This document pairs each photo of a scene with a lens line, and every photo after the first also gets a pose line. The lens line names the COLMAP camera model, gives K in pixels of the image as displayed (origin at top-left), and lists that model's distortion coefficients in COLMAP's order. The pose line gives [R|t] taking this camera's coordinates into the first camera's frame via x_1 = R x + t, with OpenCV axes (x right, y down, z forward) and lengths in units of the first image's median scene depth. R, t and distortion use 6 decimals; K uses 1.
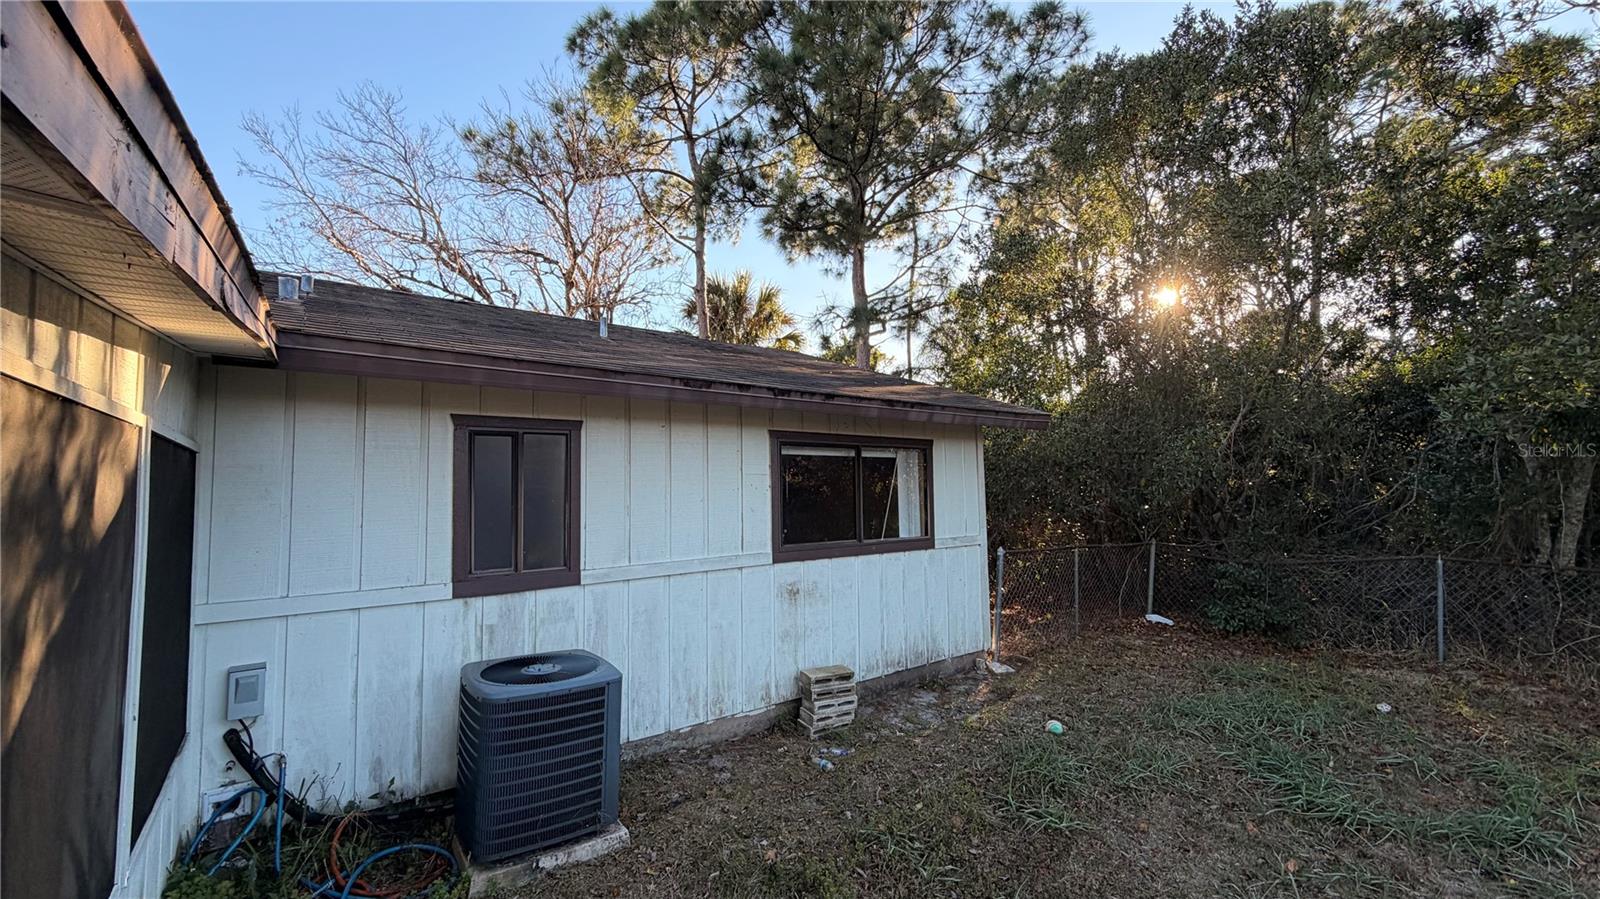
lens RADIAL K [[638.4, 0, 800.0], [0, 638.4, 449.5], [0, 0, 1]] dist [-0.001471, -0.000484]
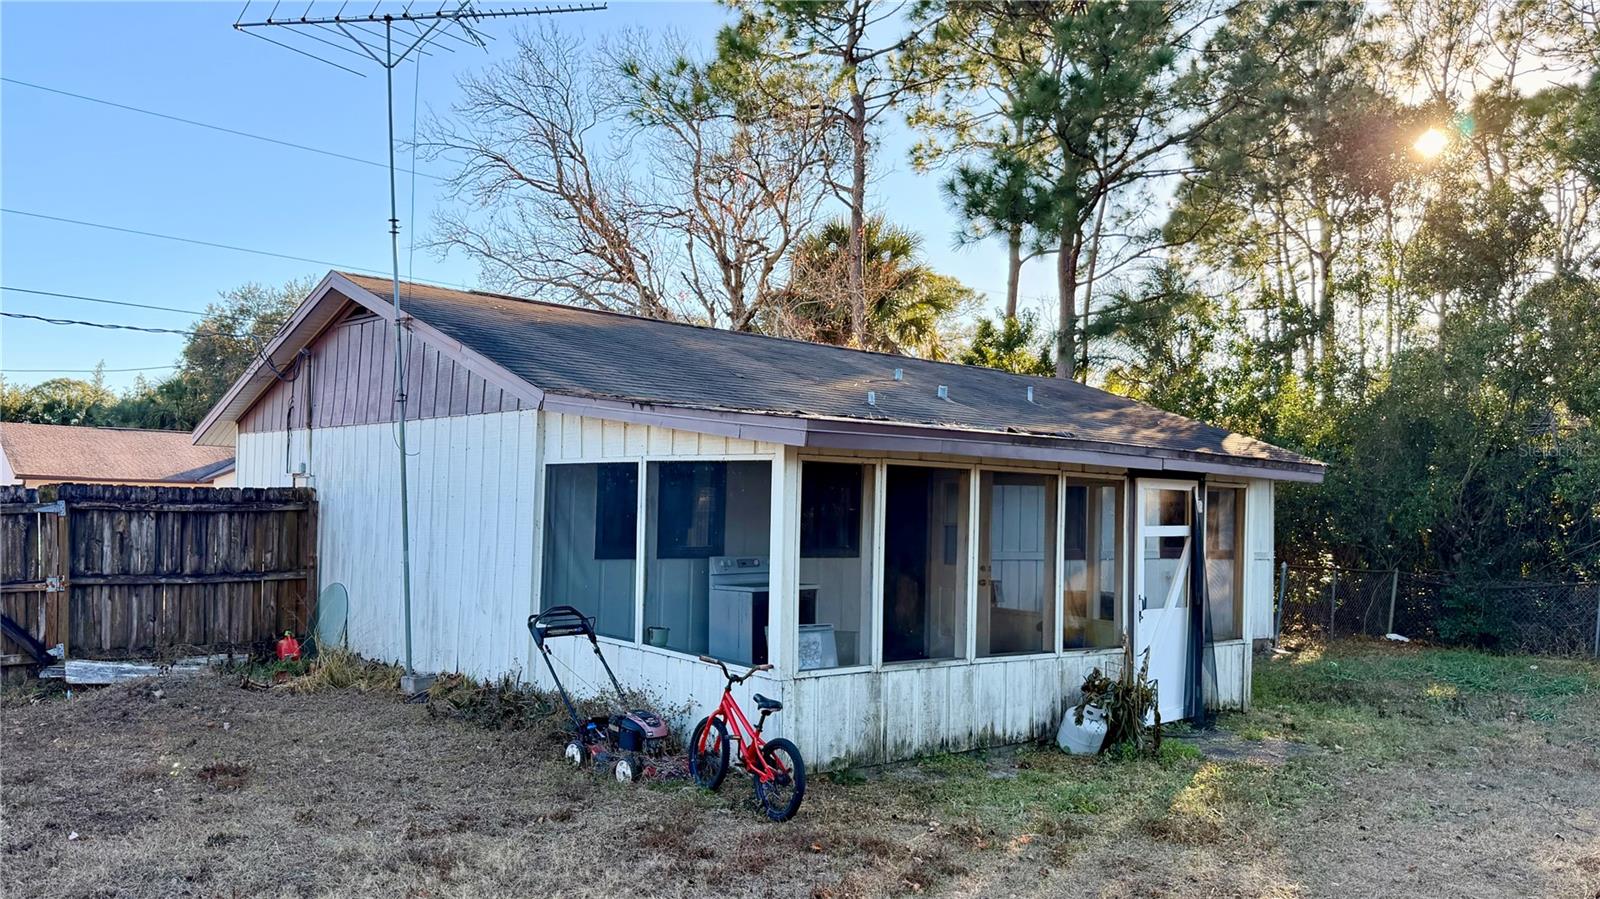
lens RADIAL K [[1164.3, 0, 800.0], [0, 1164.3, 449.5], [0, 0, 1]] dist [0.004122, 0.000084]
pose [[0.998598, 0.047756, 0.022845, -0.909581], [-0.048071, 0.998754, 0.013417, -0.079783], [-0.022176, -0.014497, 0.999649, -1.689162]]
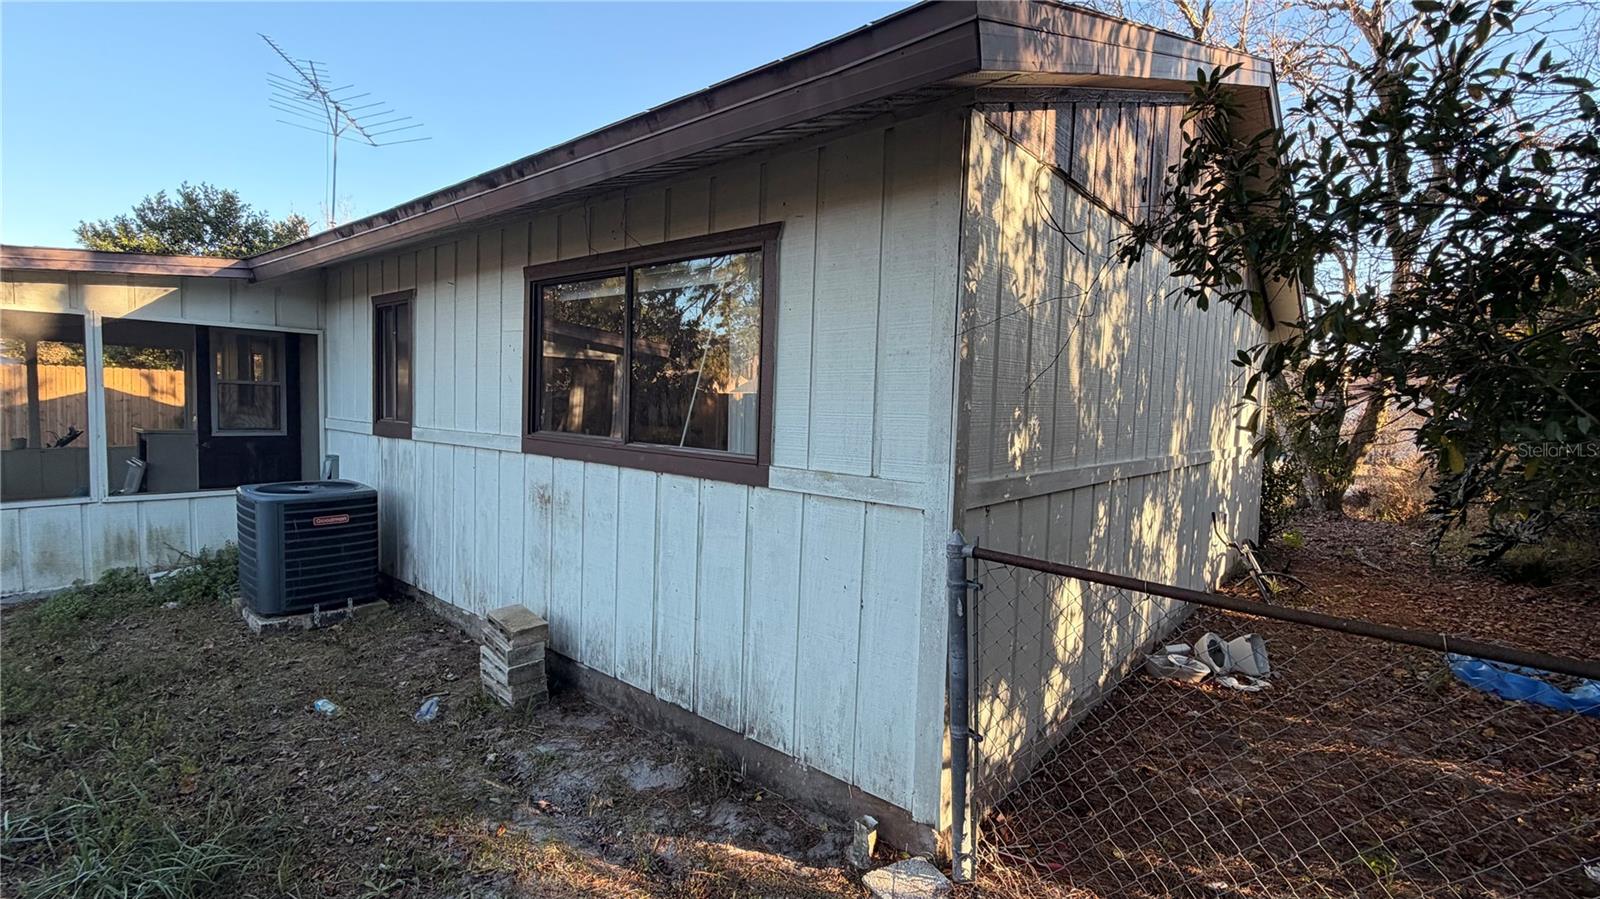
lens RADIAL K [[720.1, 0, 800.0], [0, 720.1, 449.5], [0, 0, 1]] dist [0.000148, -0.000171]
pose [[0.213913, 0.083503, -0.973277, 0.738574], [0.025845, 0.995507, 0.091091, 0.096041], [0.976511, -0.044640, 0.210794, 1.010580]]
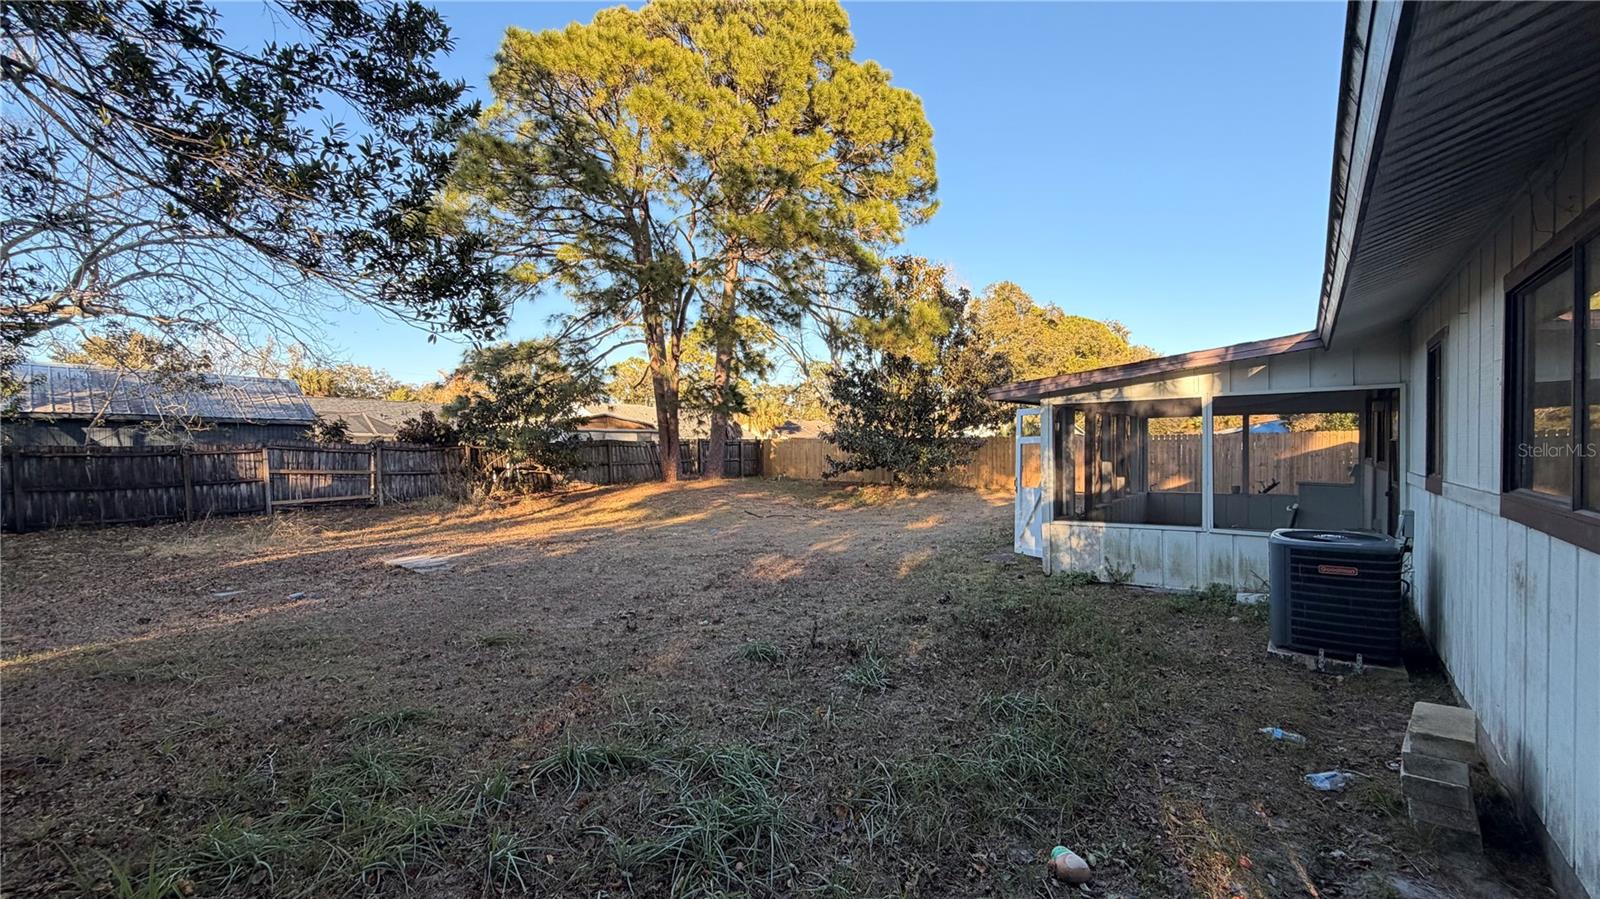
lens RADIAL K [[638.4, 0, 800.0], [0, 638.4, 449.5], [0, 0, 1]] dist [-0.001471, -0.000484]
pose [[-0.968839, 0.022529, -0.246665, 0.616309], [0.036292, 0.998019, -0.051391, 0.112065], [0.245018, -0.058741, -0.967737, 1.238851]]
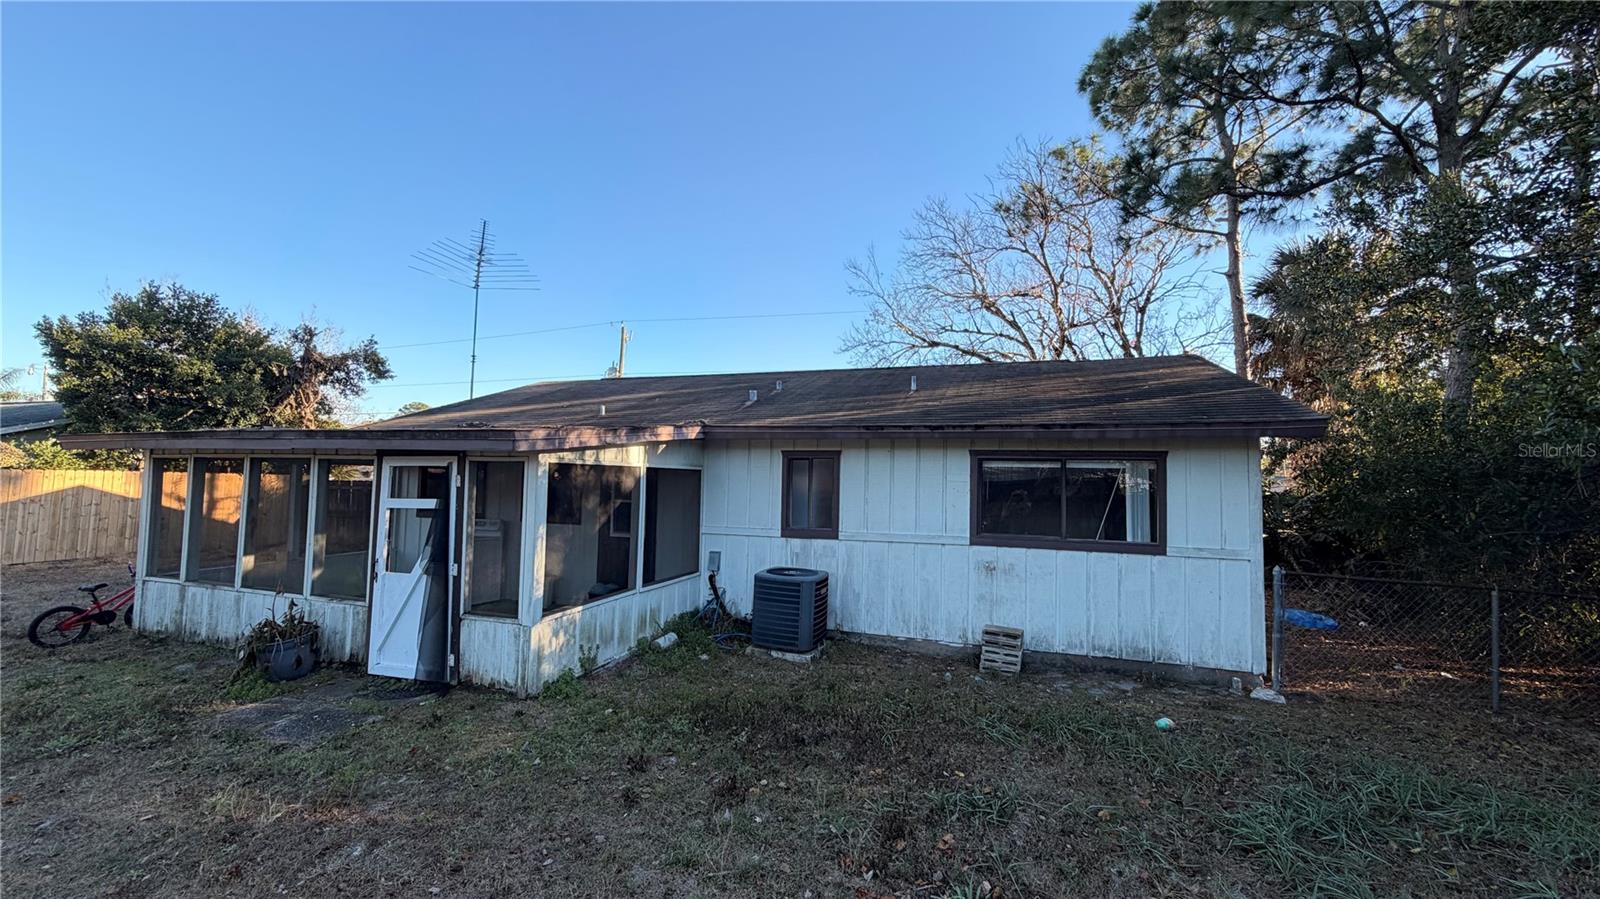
lens RADIAL K [[638.4, 0, 800.0], [0, 638.4, 449.5], [0, 0, 1]] dist [-0.001471, -0.000484]
pose [[0.547681, -0.019887, -0.836451, 0.832105], [0.025890, 0.999642, -0.006815, -0.028684], [0.836287, -0.017923, 0.547999, -0.074601]]
